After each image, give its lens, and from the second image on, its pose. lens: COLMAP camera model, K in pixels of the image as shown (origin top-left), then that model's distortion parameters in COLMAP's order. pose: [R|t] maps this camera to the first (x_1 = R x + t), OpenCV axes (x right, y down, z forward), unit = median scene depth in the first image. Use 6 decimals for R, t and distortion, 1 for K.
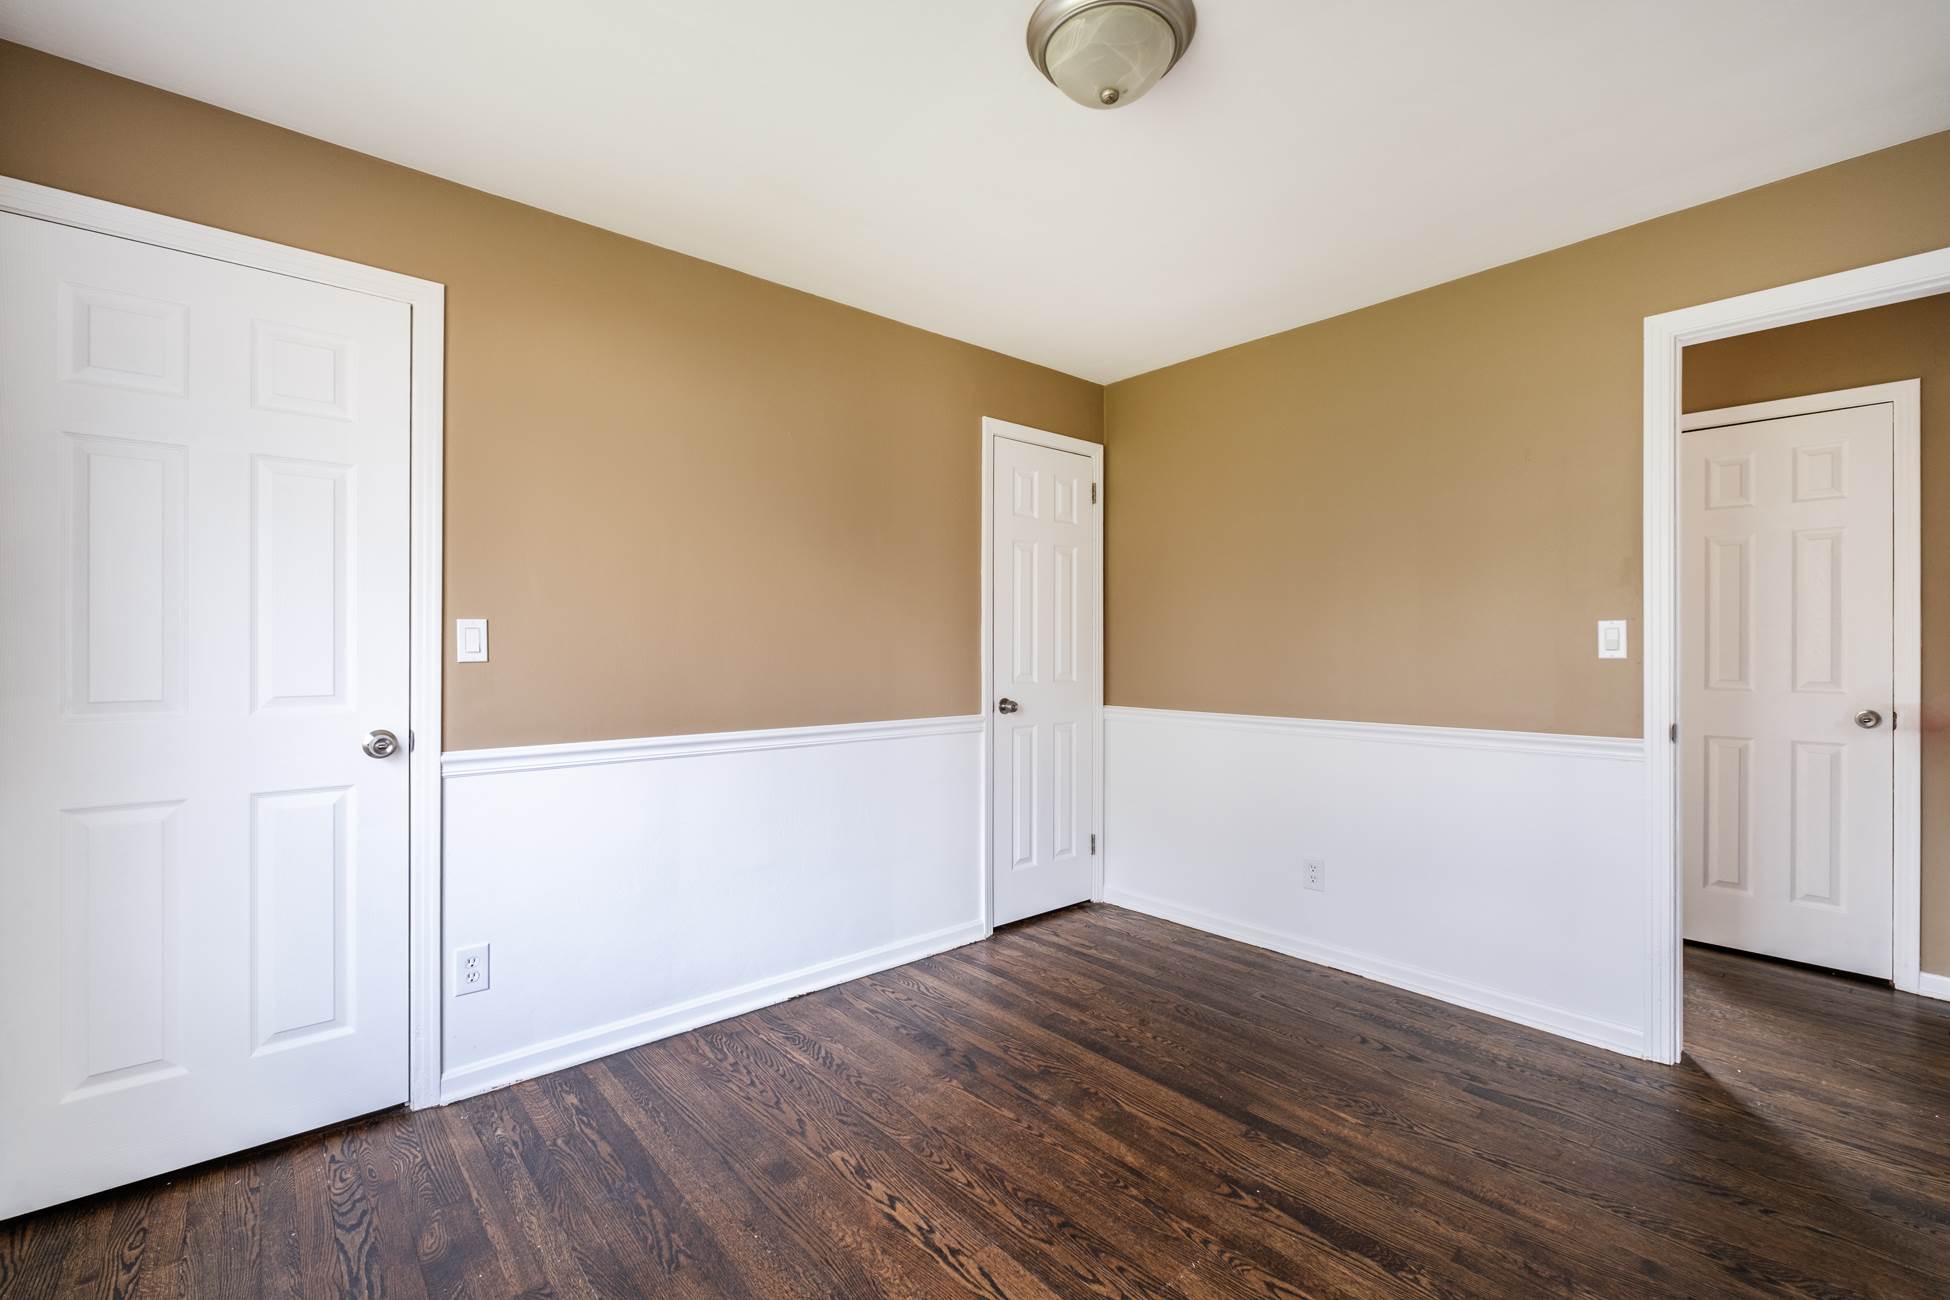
lens RADIAL K [[832.6, 0, 969.5], [0, 832.6, 652.2], [0, 0, 1]] dist [-0.000646, 0.000817]
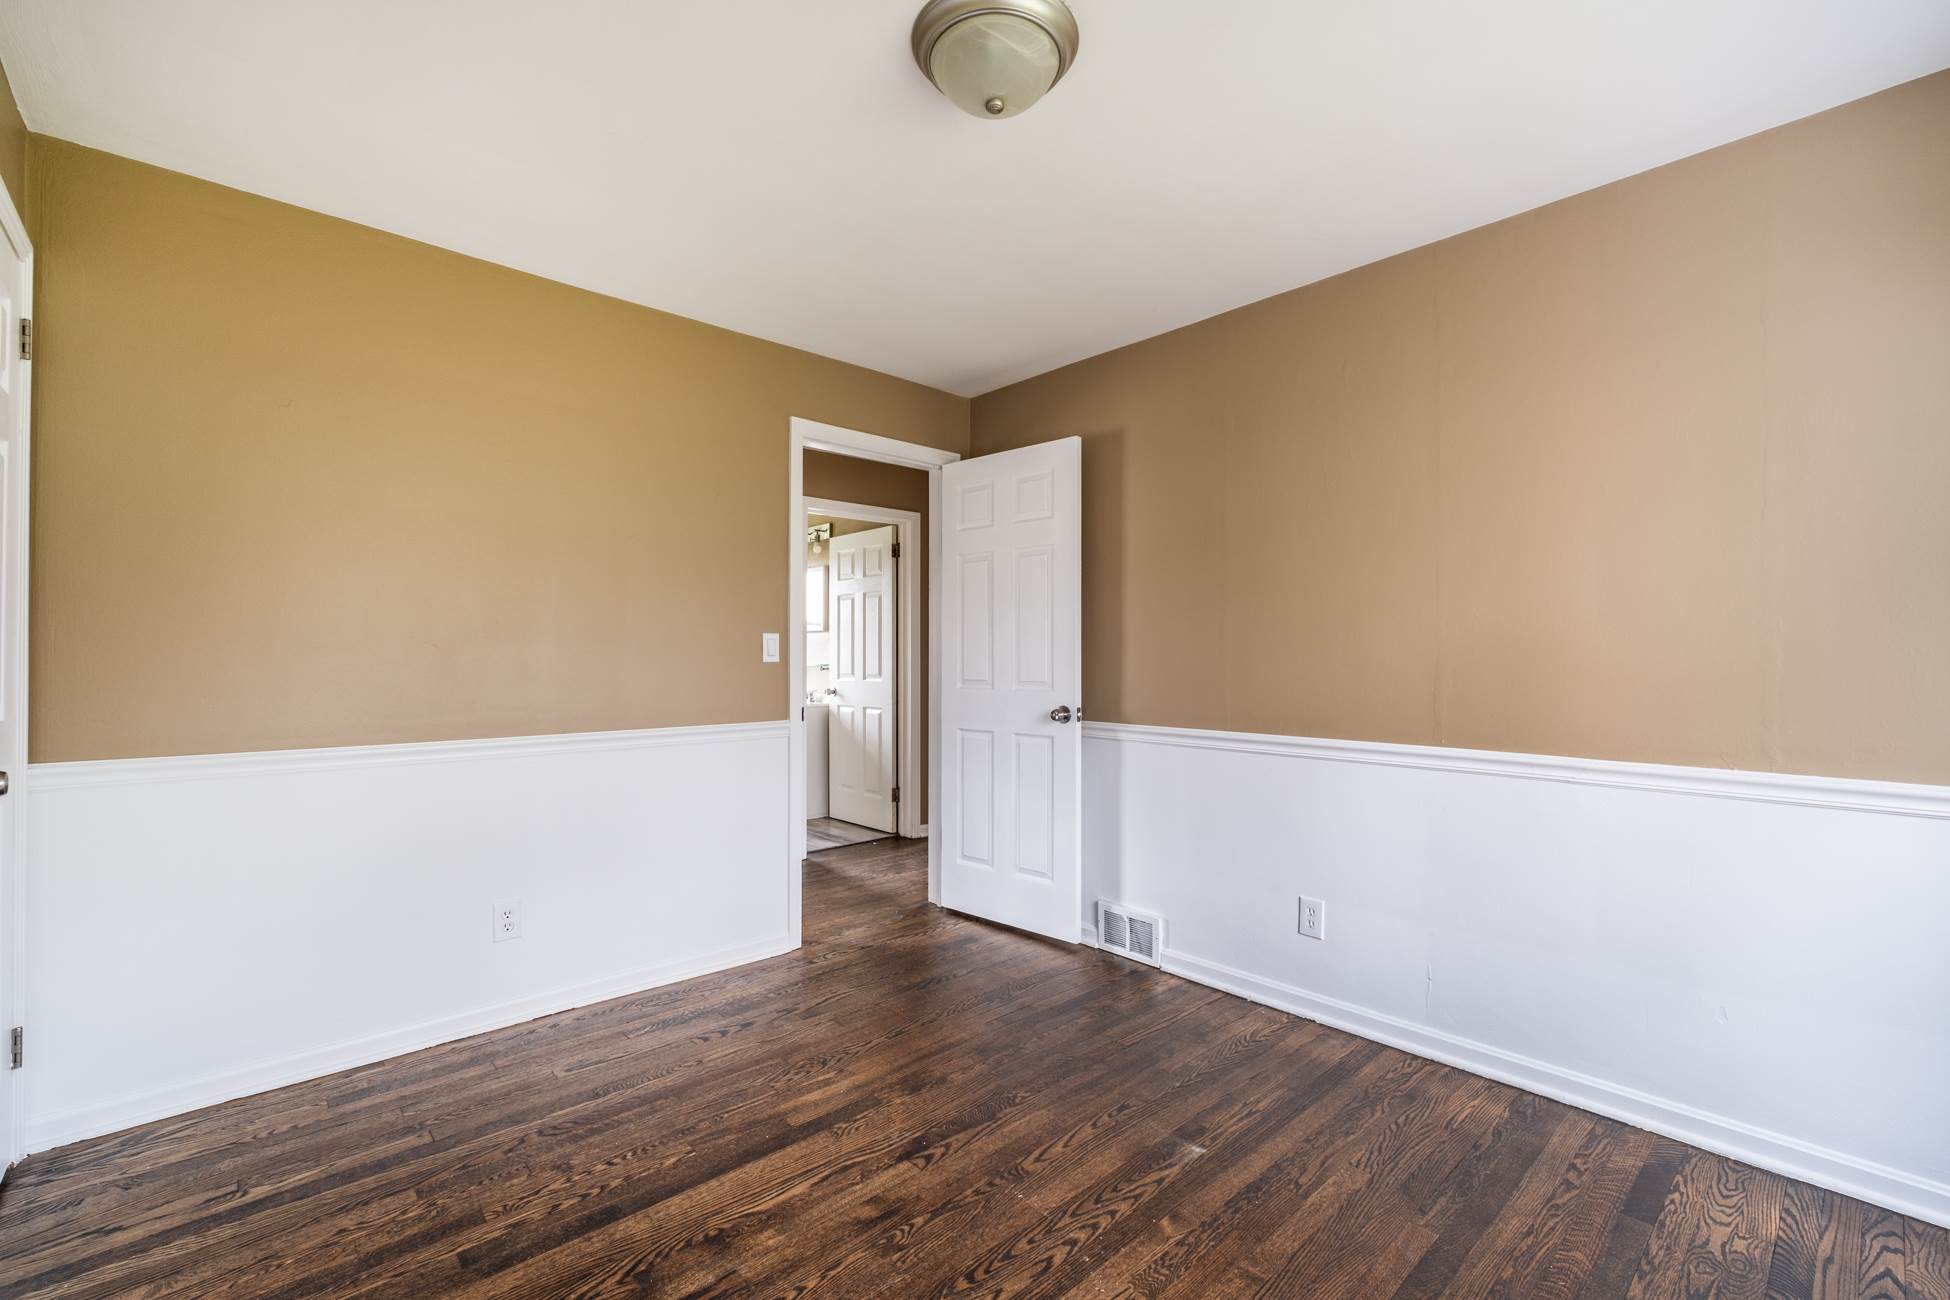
lens RADIAL K [[832.6, 0, 969.5], [0, 832.6, 652.2], [0, 0, 1]] dist [-0.000646, 0.000817]
pose [[-0.026051, 0.008567, 0.999624, -0.570064], [-0.001610, 0.999962, -0.008612, 0.002697], [-0.999659, -0.001834, -0.026037, 0.720346]]
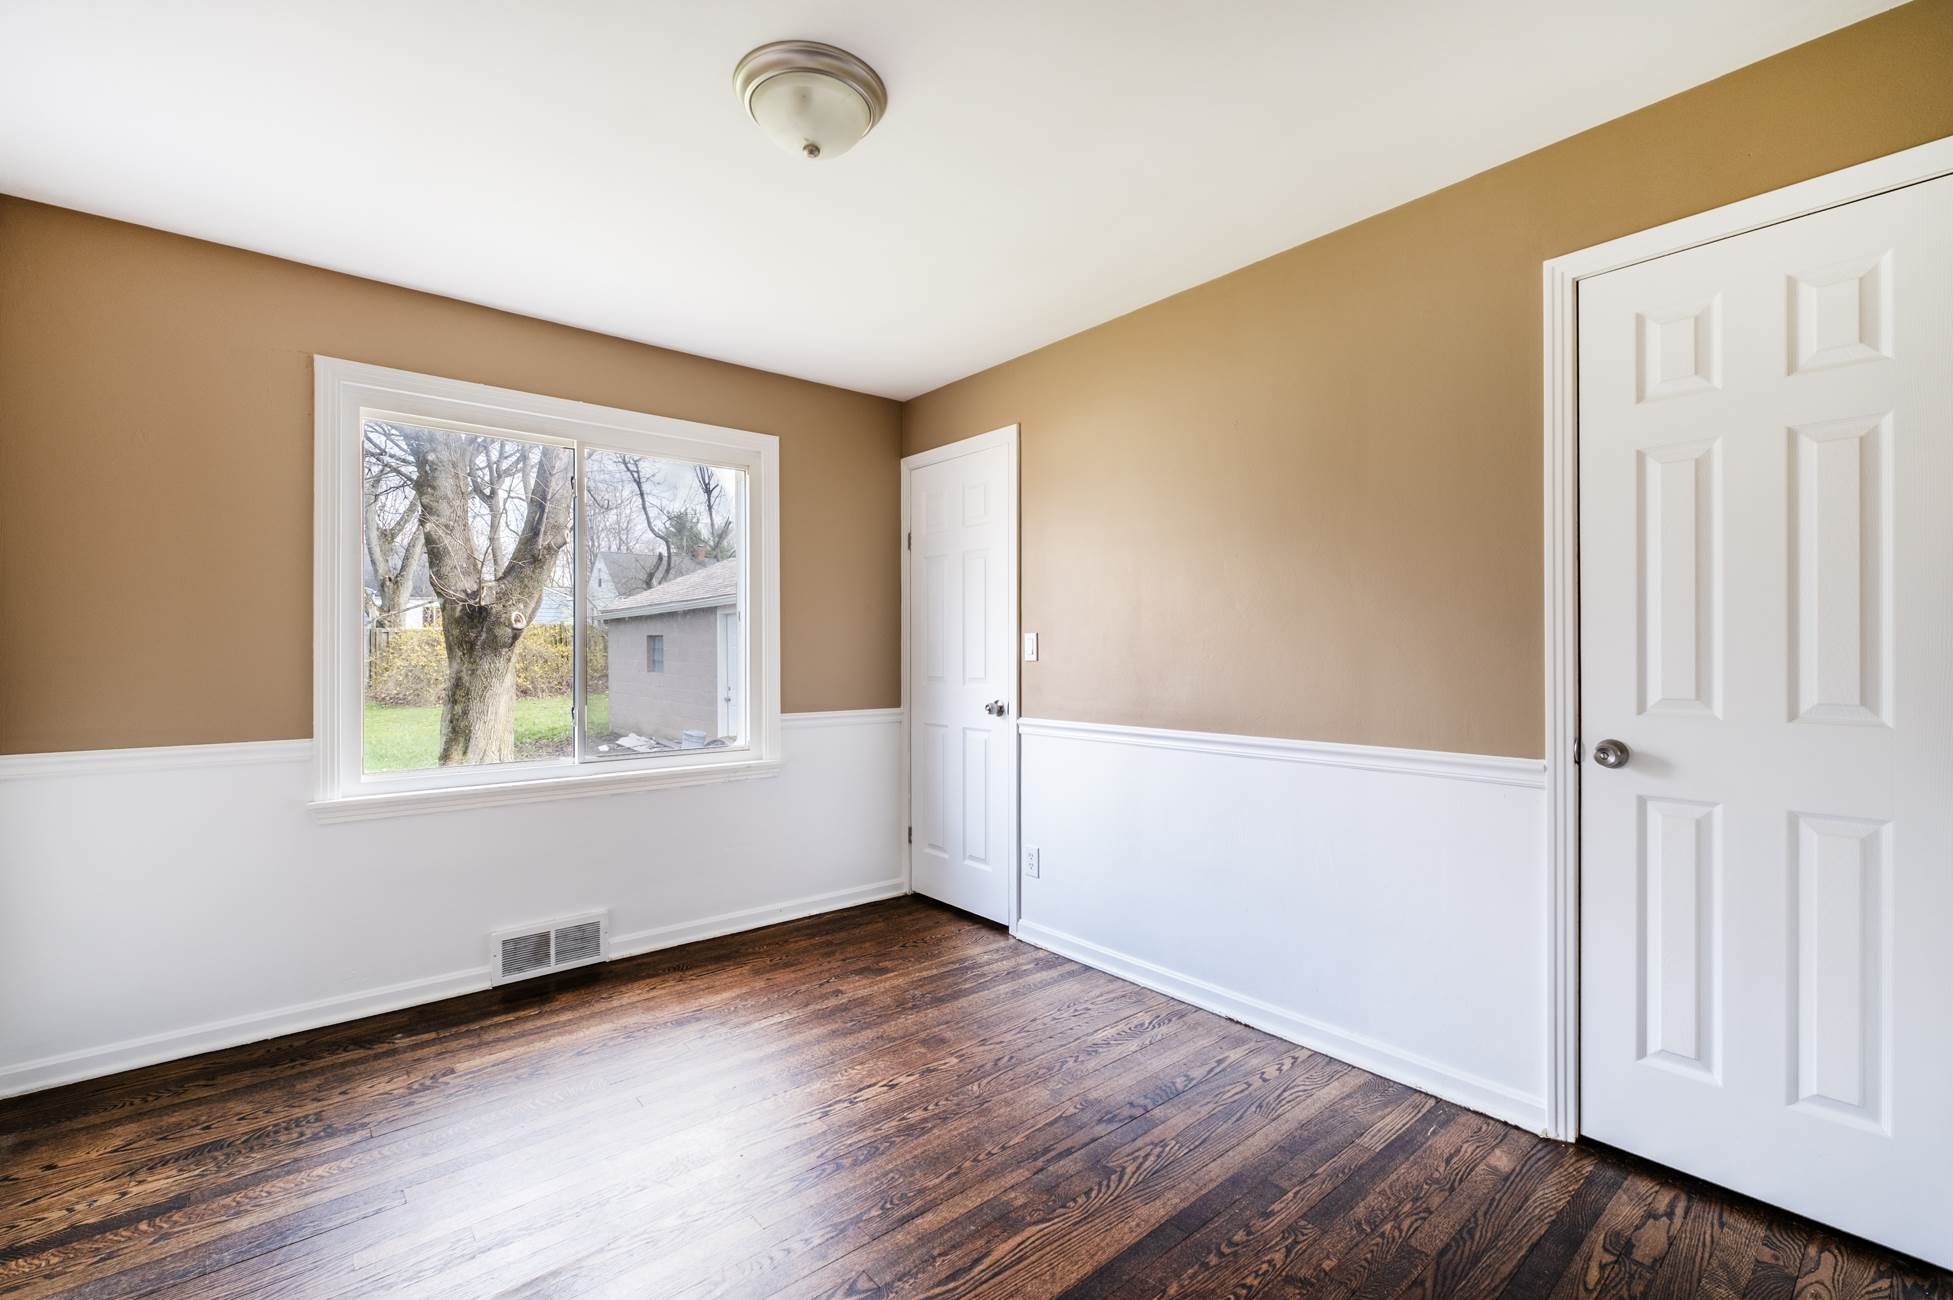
lens RADIAL K [[833.9, 0, 971.0], [0, 833.9, 652.2], [0, 0, 1]] dist [-0.000646, 0.000817]
pose [[-0.010343, 0.002055, -0.999944, 0.871908], [0.001465, 0.999997, 0.002040, -0.007664], [0.999945, -0.001443, -0.010346, 0.835842]]
